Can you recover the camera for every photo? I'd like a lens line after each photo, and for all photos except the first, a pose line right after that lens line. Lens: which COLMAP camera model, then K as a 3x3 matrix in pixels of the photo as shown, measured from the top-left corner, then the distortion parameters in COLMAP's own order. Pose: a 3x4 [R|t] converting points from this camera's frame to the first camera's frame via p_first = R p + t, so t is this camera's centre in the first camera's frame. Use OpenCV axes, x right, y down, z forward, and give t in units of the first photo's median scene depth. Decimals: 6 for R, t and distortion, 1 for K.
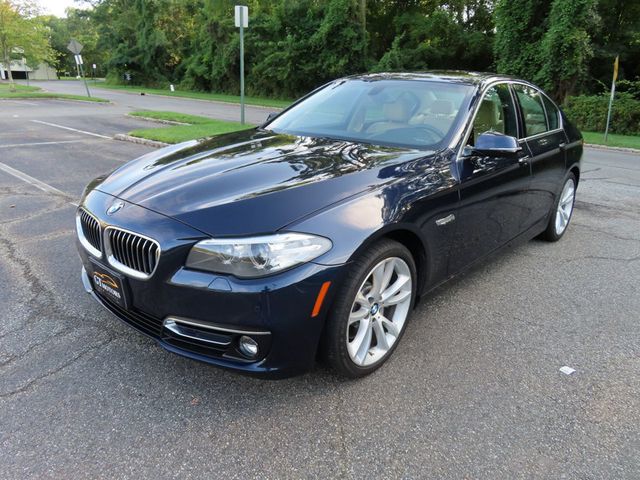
lens RADIAL K [[457.1, 0, 312.8], [0, 457.1, 243.7], [0, 0, 1]] dist [-0.015285, 0.012244]
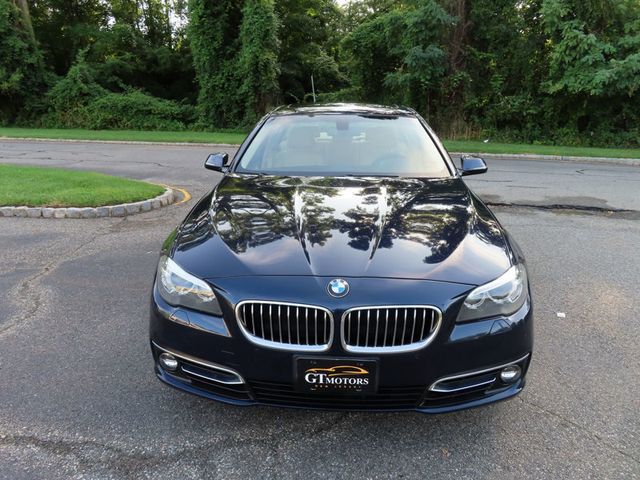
lens RADIAL K [[457.1, 0, 312.8], [0, 457.1, 243.7], [0, 0, 1]] dist [-0.015285, 0.012244]
pose [[0.782781, -0.210337, 0.585673, -0.093553], [0.224079, 0.973285, 0.050051, -0.020288], [-0.580554, 0.092057, 0.809001, 0.032918]]
